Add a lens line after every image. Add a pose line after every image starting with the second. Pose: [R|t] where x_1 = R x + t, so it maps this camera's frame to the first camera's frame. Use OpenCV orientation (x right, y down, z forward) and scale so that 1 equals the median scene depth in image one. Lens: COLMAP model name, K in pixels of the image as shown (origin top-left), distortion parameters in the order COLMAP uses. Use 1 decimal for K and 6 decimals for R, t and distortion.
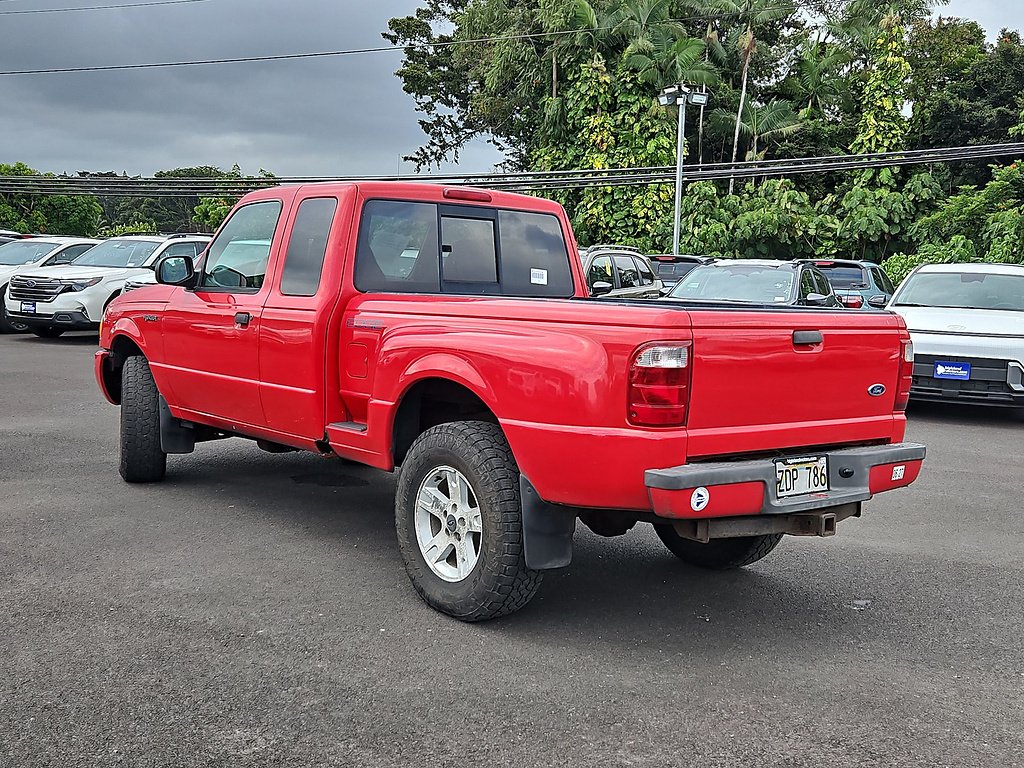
lens RADIAL K [[1127.2, 0, 507.1], [0, 1127.2, 381.6], [0, 0, 1]] dist [0.078508, 0.000000]
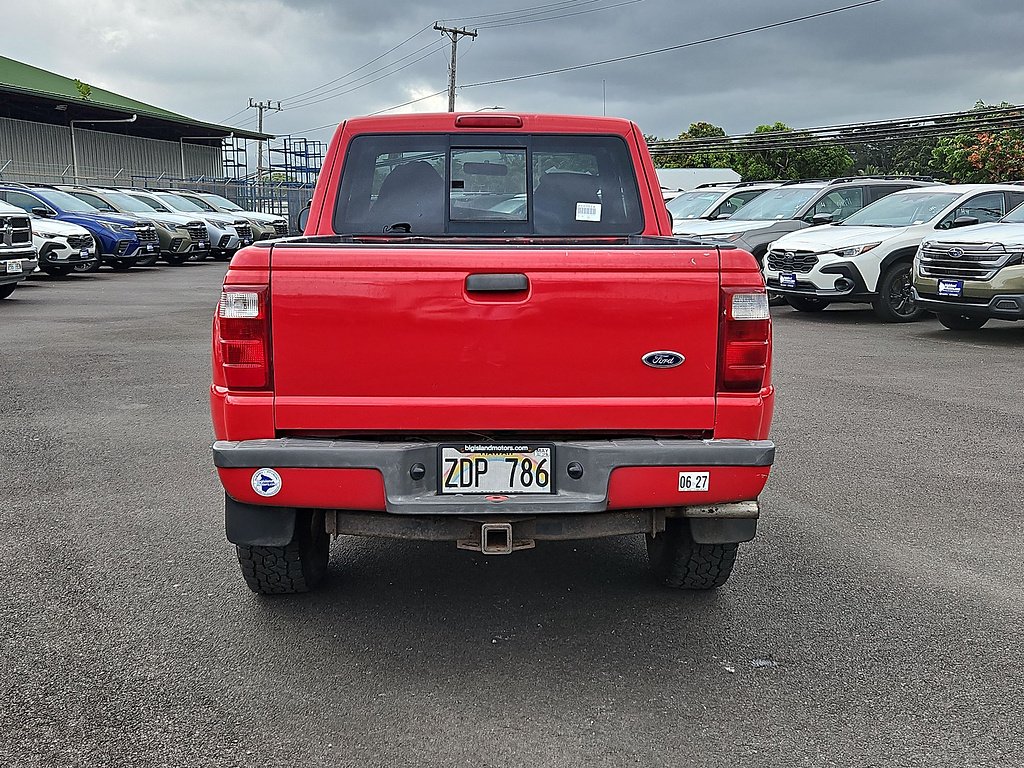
lens RADIAL K [[1127.2, 0, 508.2], [0, 1127.2, 377.3], [0, 0, 1]] dist [0.078508, 0.000000]
pose [[0.794046, 0.051844, -0.605643, 0.706609], [-0.028645, 0.998441, 0.047913, -0.012816], [0.607183, -0.020696, 0.794293, 0.415683]]
